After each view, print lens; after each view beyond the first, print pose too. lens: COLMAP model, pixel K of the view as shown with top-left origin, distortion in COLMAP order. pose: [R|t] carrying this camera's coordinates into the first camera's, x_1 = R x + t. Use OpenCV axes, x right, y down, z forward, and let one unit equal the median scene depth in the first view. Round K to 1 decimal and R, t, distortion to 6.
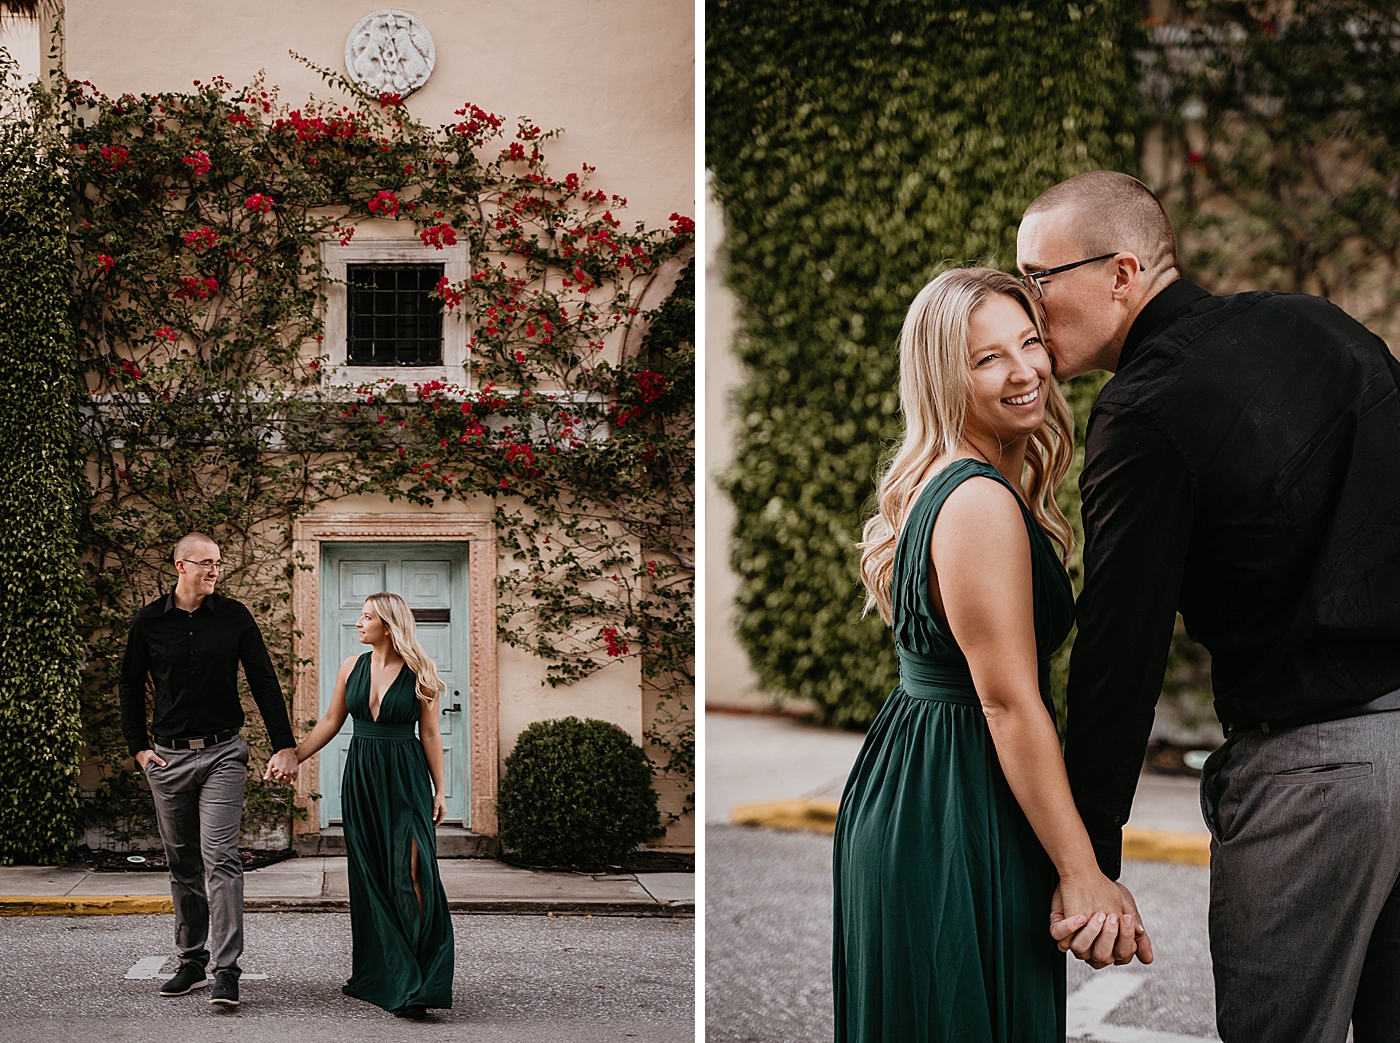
lens RADIAL K [[2430.1, 0, 703.9], [0, 2430.1, 524.8], [0, 0, 1]] dist [0.081232, 0.000000]
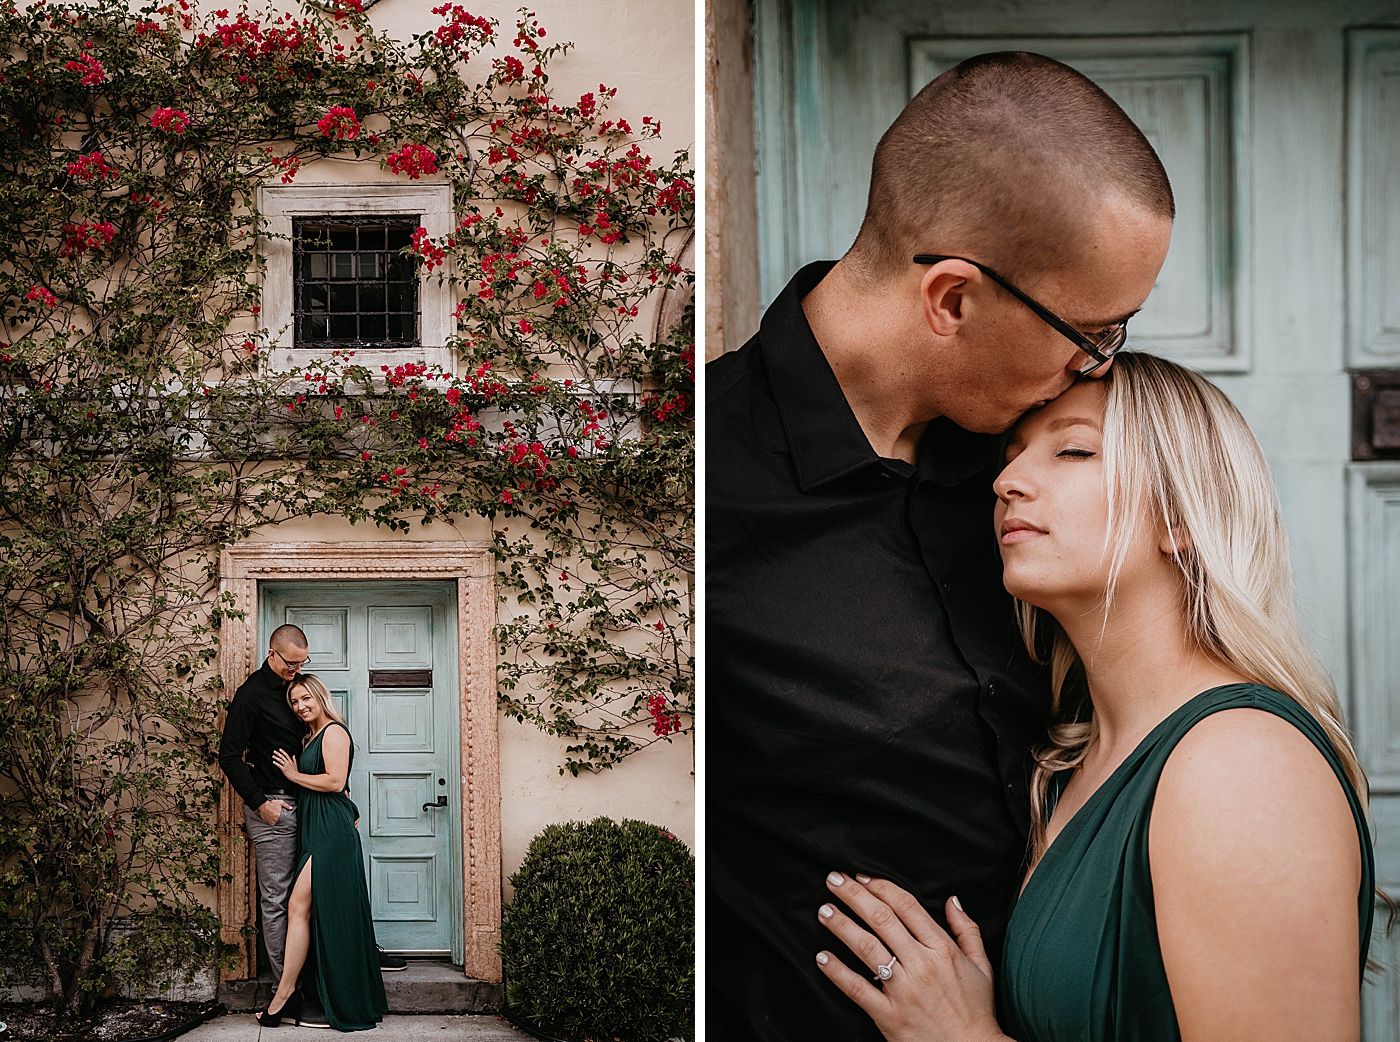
lens RADIAL K [[2291.9, 0, 618.7], [0, 2291.9, 607.2], [0, 0, 1]] dist [0.127579, 0.000000]
pose [[0.999866, -0.006284, -0.015106, -0.036523], [0.006441, 0.999925, 0.010380, 0.008484], [0.015039, -0.010476, 0.999832, 0.297397]]
